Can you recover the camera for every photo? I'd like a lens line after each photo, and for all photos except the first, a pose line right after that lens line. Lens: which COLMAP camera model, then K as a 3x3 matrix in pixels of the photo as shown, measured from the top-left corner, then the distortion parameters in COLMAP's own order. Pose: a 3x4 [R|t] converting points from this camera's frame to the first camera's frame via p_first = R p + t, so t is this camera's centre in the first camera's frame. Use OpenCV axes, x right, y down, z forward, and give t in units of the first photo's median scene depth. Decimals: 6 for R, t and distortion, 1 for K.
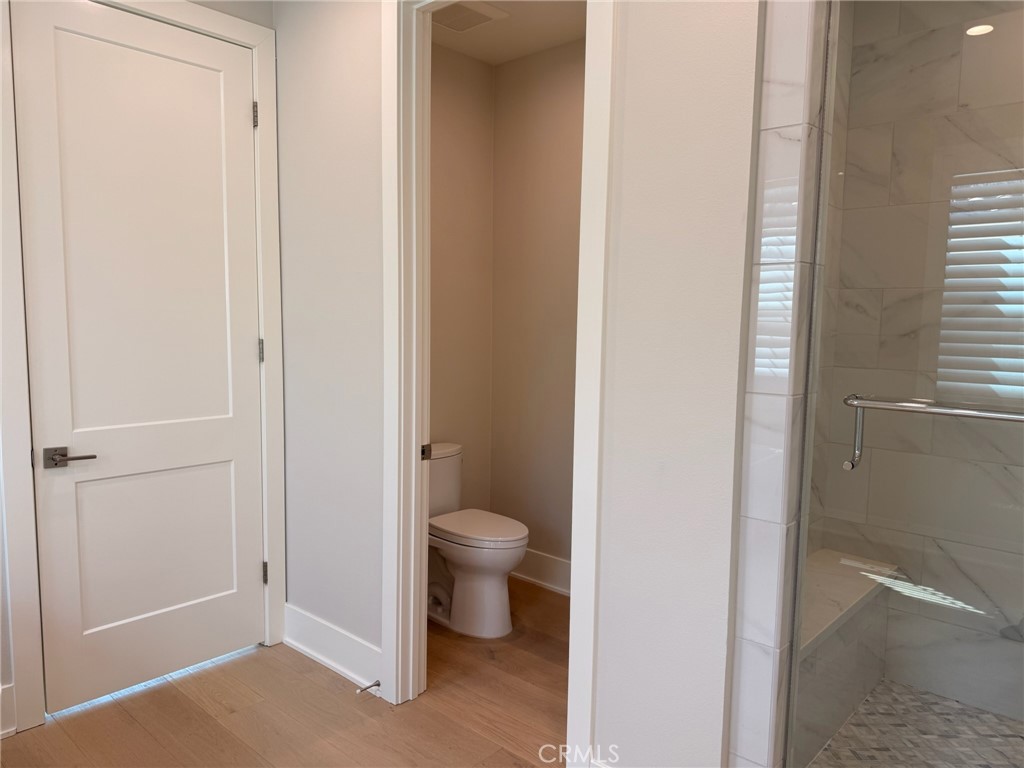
lens RADIAL K [[734.3, 0, 512.6], [0, 734.3, 392.4], [0, 0, 1]] dist [0.000023, 0.000252]
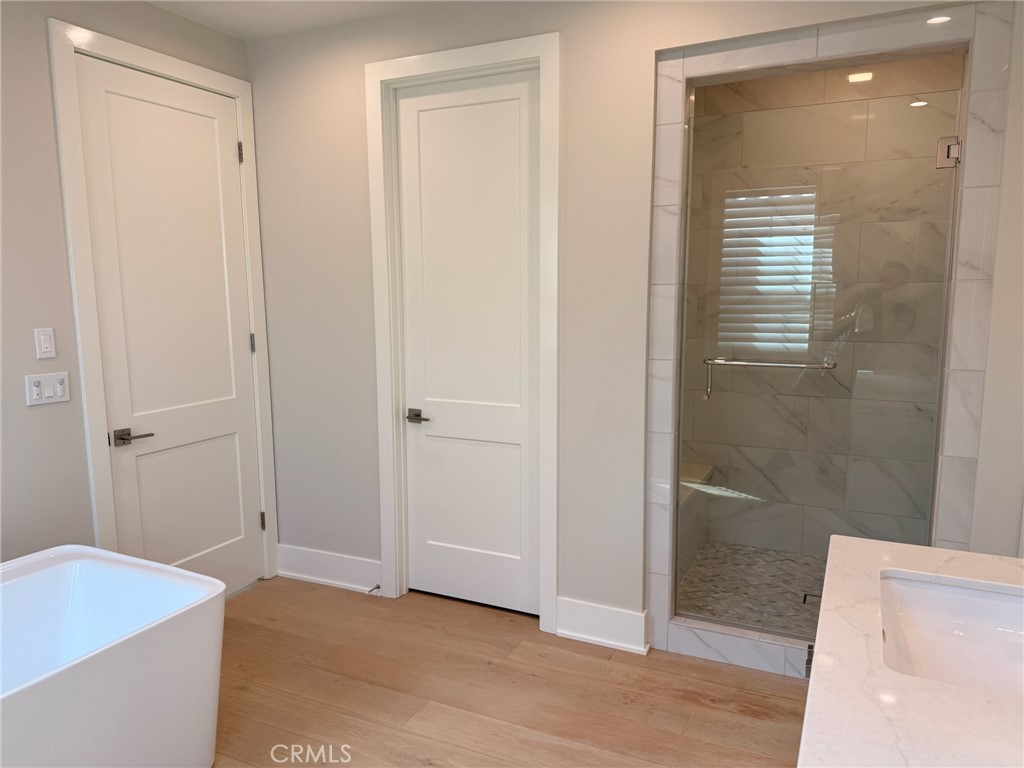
lens RADIAL K [[714.2, 0, 514.3], [0, 714.2, 389.4], [0, 0, 1]] dist [0.095787, -0.132606]
pose [[0.959561, -0.061657, 0.274666, -0.296362], [0.050695, 0.997615, 0.046839, -0.015459], [-0.276899, -0.031021, 0.960398, -0.344717]]
